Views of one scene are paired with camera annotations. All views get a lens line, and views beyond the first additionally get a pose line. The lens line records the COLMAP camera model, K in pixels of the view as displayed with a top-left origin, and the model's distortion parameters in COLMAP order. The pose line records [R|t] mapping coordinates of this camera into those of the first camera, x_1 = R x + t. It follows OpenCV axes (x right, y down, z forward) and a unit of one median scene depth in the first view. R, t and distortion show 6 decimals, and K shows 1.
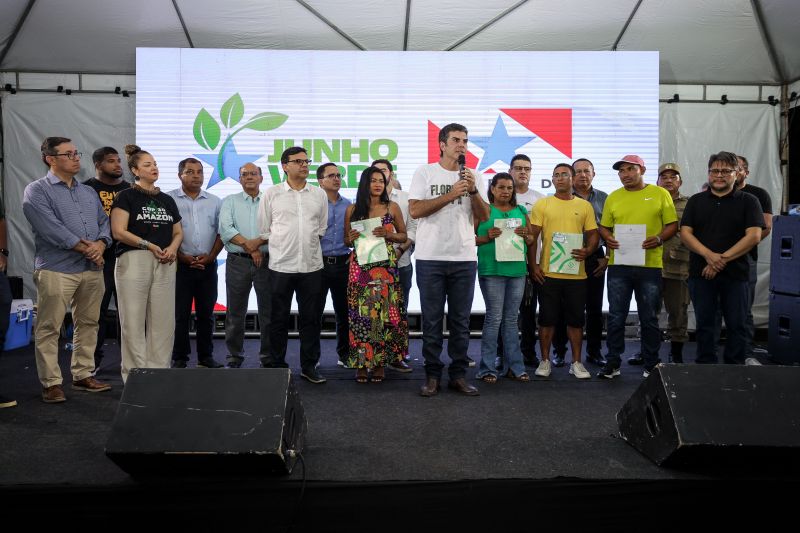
lens RADIAL K [[603.6, 0, 400.0], [0, 603.6, 266.5], [0, 0, 1]] dist [0.031667, 0.000050]
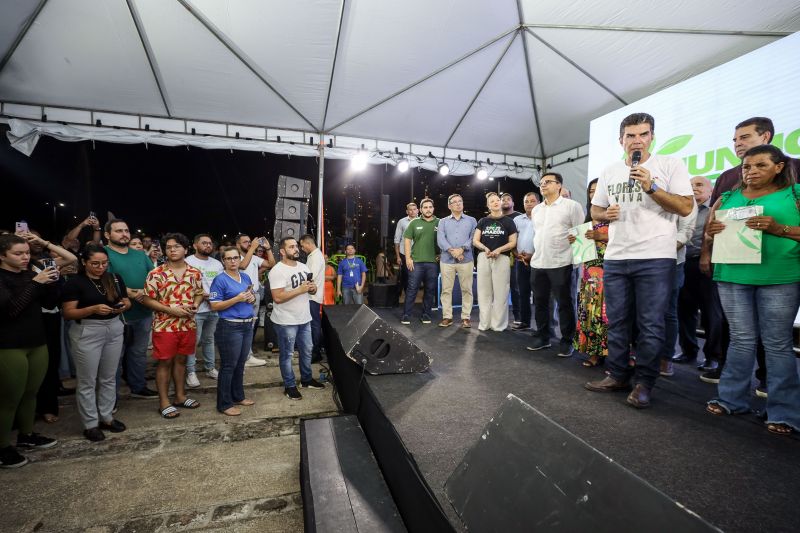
lens RADIAL K [[371.2, 0, 400.0], [0, 371.2, 266.5], [0, 0, 1]] dist [-0.011004, 0.001771]
pose [[0.261064, 0.034920, -0.964690, 0.501300], [-0.040253, 0.998870, 0.025264, -0.002330], [0.964482, 0.032236, 0.262175, 0.448521]]
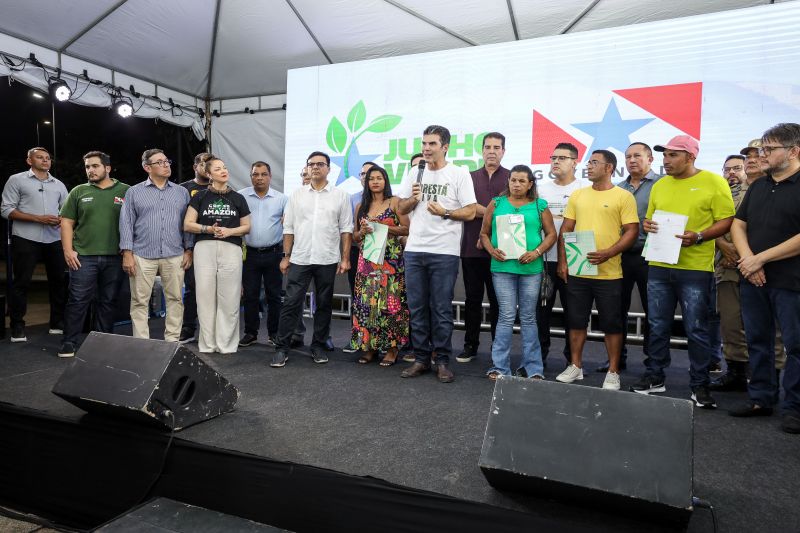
lens RADIAL K [[573.1, 0, 400.0], [0, 573.1, 266.5], [0, 0, 1]] dist [0.030202, 0.001678]
pose [[0.899886, 0.035278, -0.434696, 0.395004], [-0.027331, 0.999326, 0.024523, -0.009952], [0.435268, -0.010187, 0.900243, 0.105101]]
